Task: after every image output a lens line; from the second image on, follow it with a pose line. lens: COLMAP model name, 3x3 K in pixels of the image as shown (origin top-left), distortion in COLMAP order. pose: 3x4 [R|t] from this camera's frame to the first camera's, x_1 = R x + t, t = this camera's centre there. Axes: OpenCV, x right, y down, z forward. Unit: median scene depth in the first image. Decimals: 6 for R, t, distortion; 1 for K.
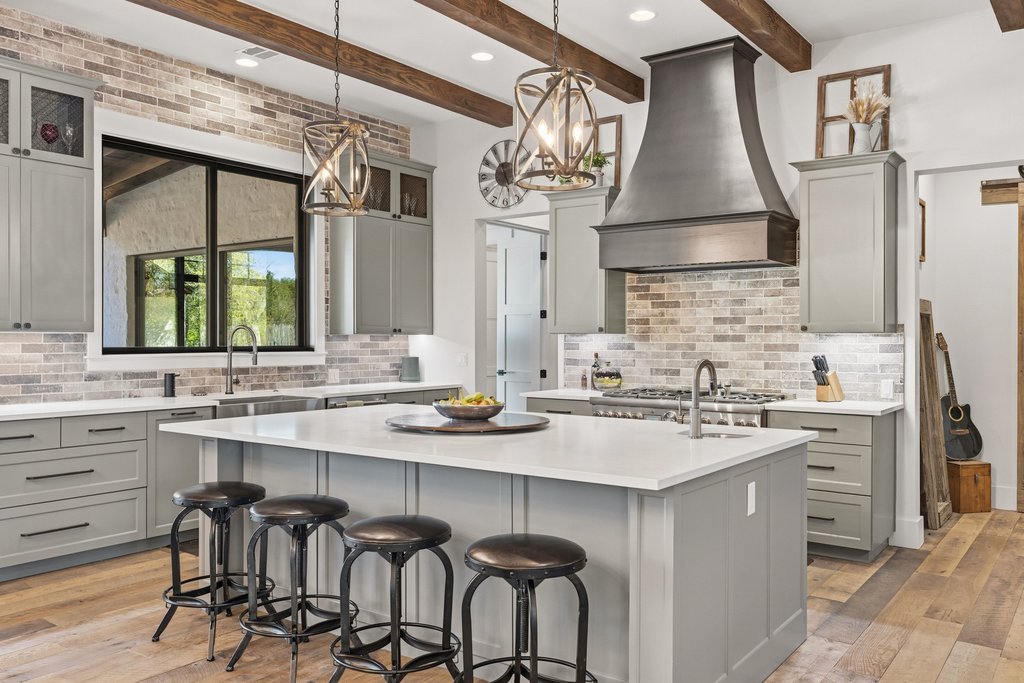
lens RADIAL K [[480.5, 0, 512.0], [0, 480.5, 341.5], [0, 0, 1]] dist [-0.000778, 0.000433]
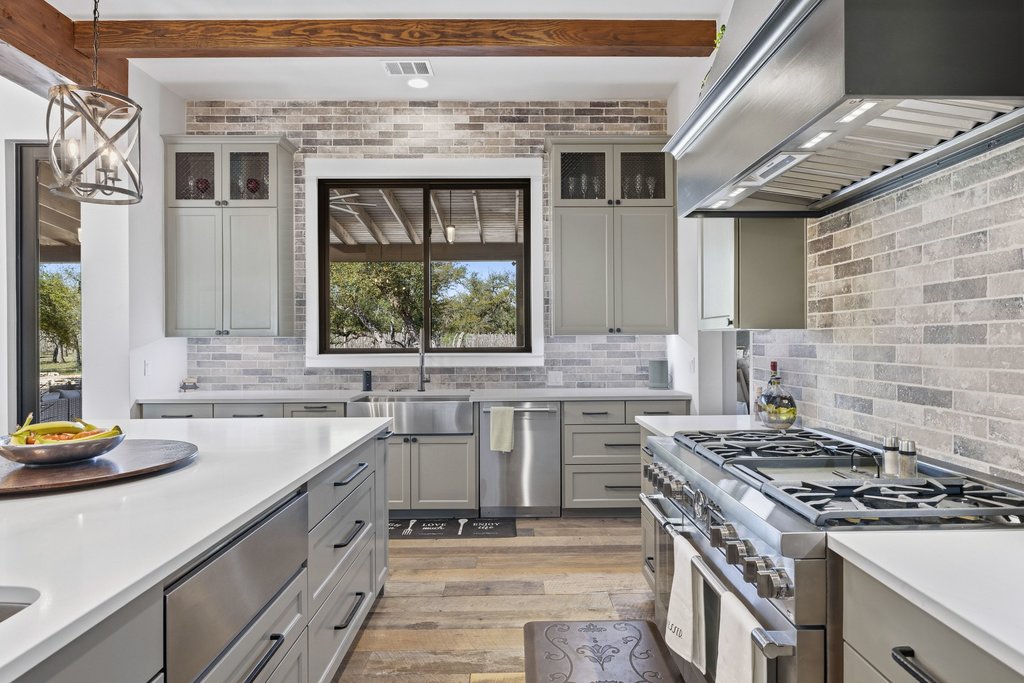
lens RADIAL K [[480.5, 0, 512.0], [0, 480.5, 341.5], [0, 0, 1]] dist [-0.000778, 0.000433]
pose [[0.767784, -0.004506, -0.640693, 0.309231], [0.003589, 0.999990, -0.002732, -0.000707], [0.640698, -0.000202, 0.767793, 0.326888]]
